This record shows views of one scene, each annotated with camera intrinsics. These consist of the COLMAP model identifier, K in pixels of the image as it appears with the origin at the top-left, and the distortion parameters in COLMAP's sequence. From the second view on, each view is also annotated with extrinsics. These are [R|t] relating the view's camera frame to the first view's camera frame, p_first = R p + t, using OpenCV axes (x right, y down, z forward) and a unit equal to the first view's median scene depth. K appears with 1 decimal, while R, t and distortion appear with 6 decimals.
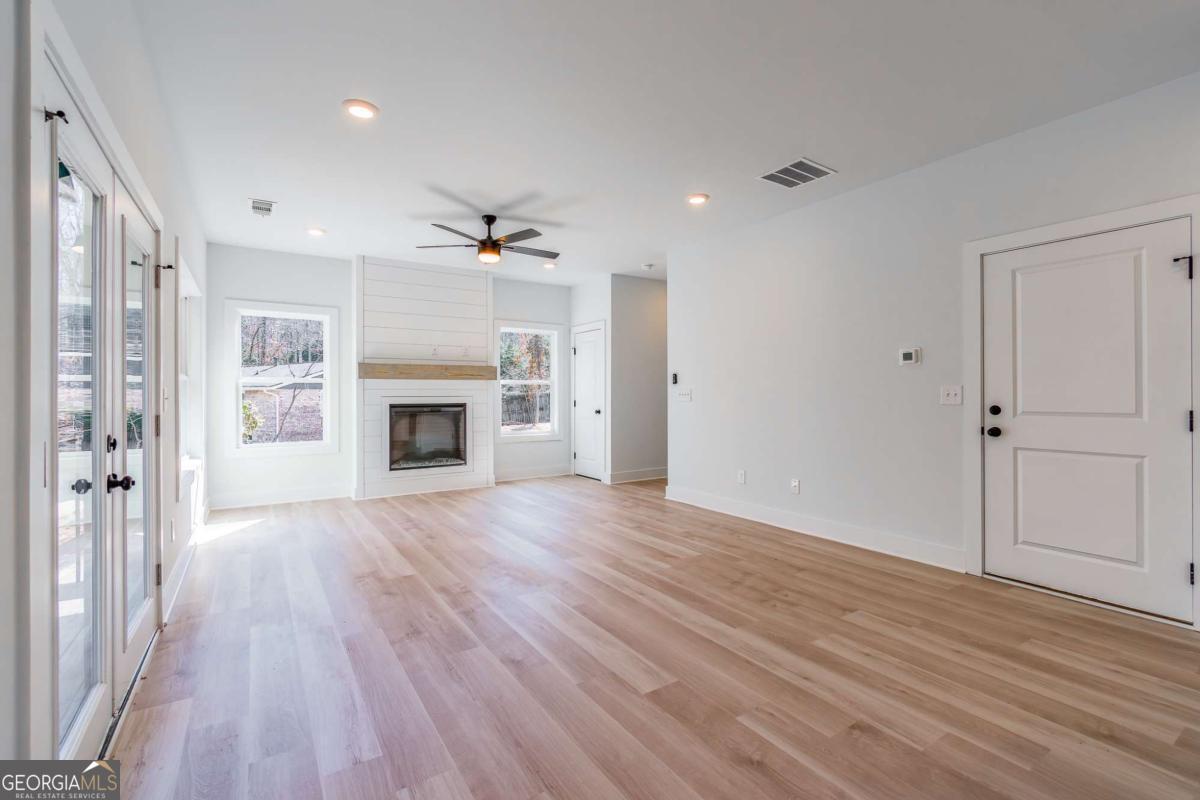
lens RADIAL K [[534.7, 0, 609.1], [0, 534.7, 393.1], [0, 0, 1]] dist [0.000855, 0.000247]
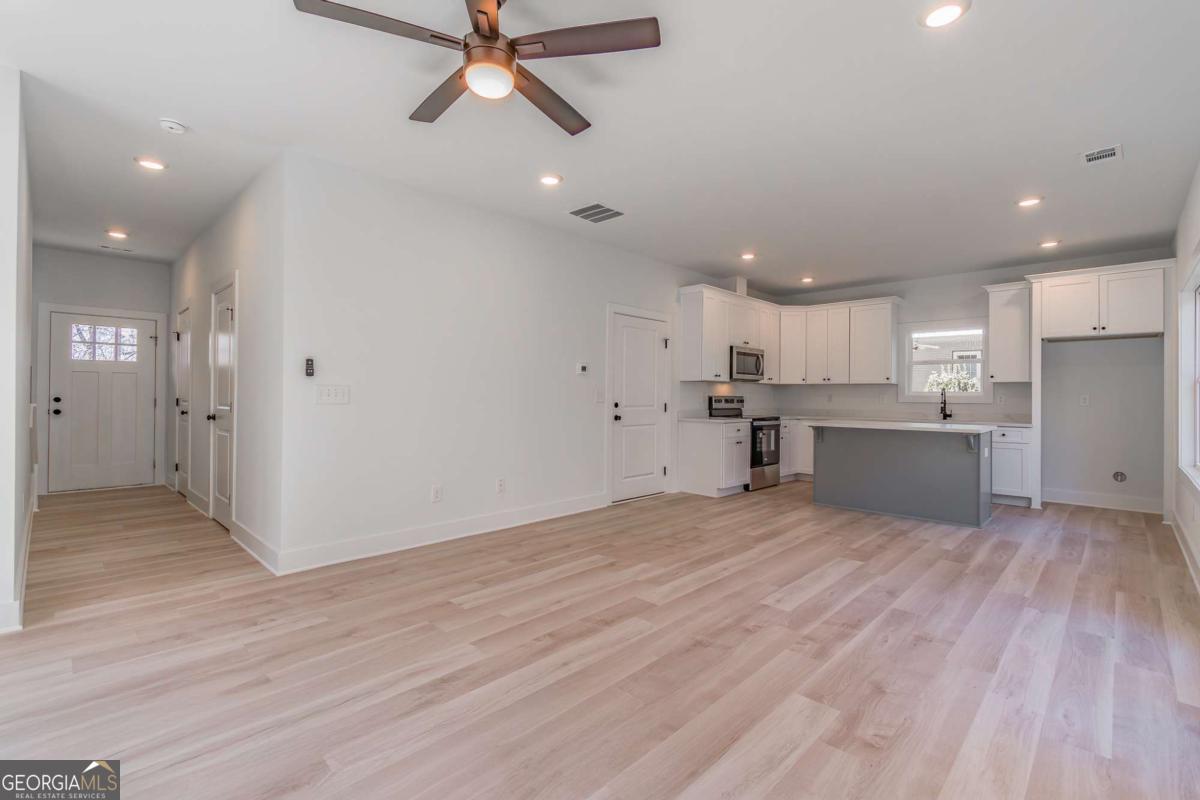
lens RADIAL K [[534.7, 0, 609.1], [0, 534.7, 393.1], [0, 0, 1]] dist [0.000855, 0.000247]
pose [[-0.220645, 0.006087, 0.975335, -0.918454], [-0.008837, 0.999927, -0.008240, 0.007681], [-0.975314, -0.010437, -0.220575, 1.366434]]
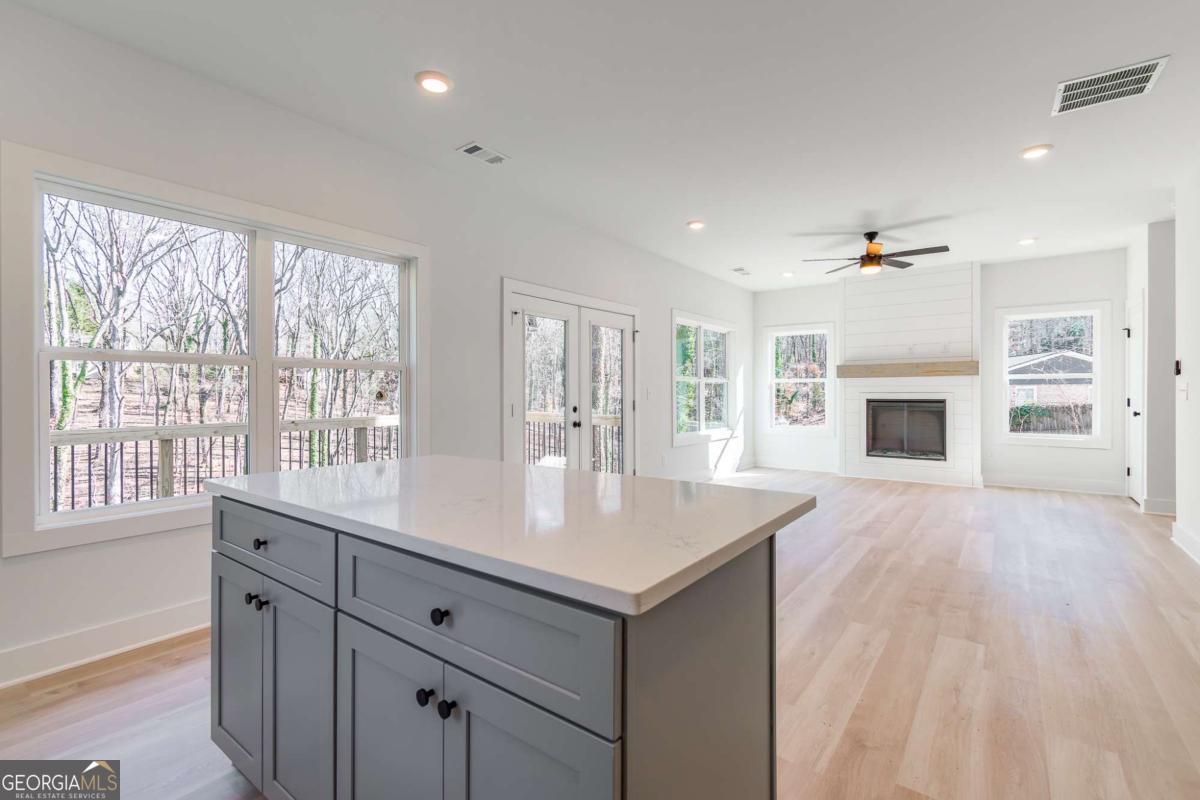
lens RADIAL K [[534.7, 0, 609.1], [0, 534.7, 393.1], [0, 0, 1]] dist [0.000855, 0.000247]
pose [[0.339119, 0.002077, -0.940741, 0.891121], [0.004116, 0.999985, 0.003692, 0.001509], [0.940735, -0.005124, 0.339105, 0.131460]]
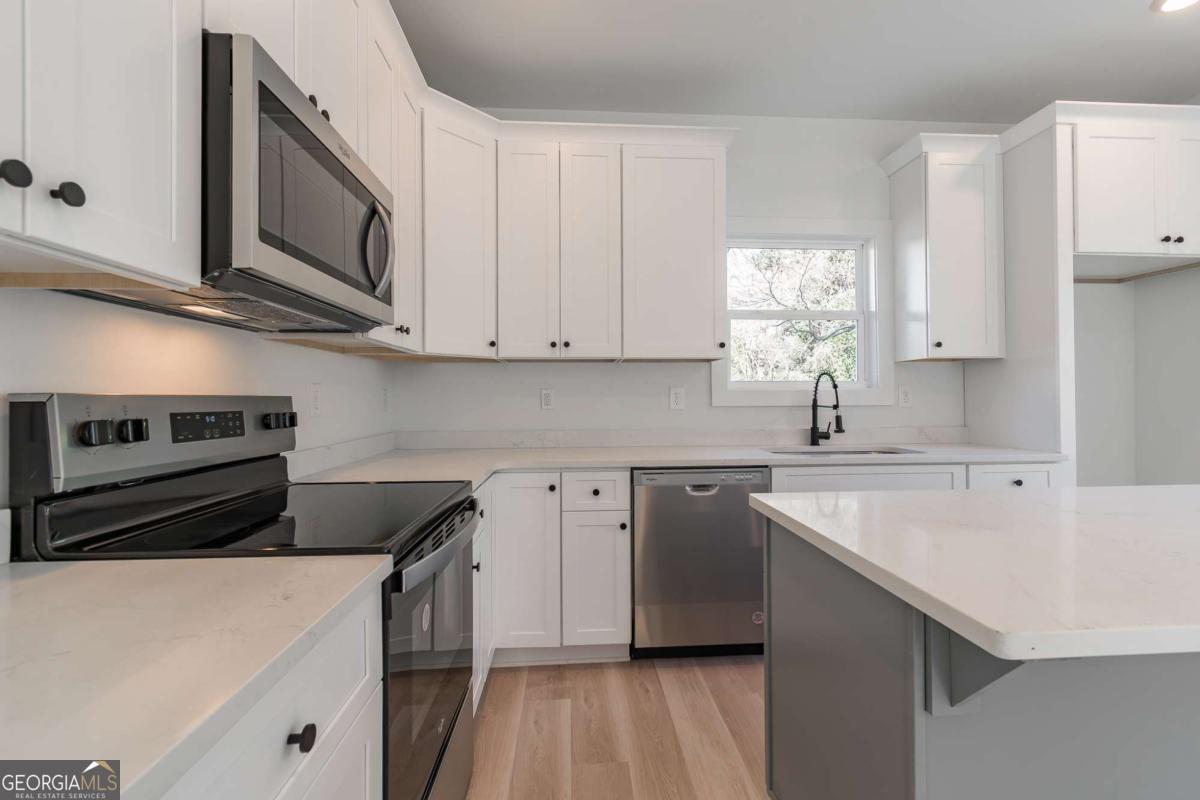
lens RADIAL K [[534.7, 0, 609.1], [0, 534.7, 393.1], [0, 0, 1]] dist [0.000855, 0.000247]
pose [[-0.869889, 0.010502, 0.493135, 0.596962], [0.007668, 0.999940, -0.007768, 0.000231], [-0.493187, -0.002976, -0.869918, 0.631868]]
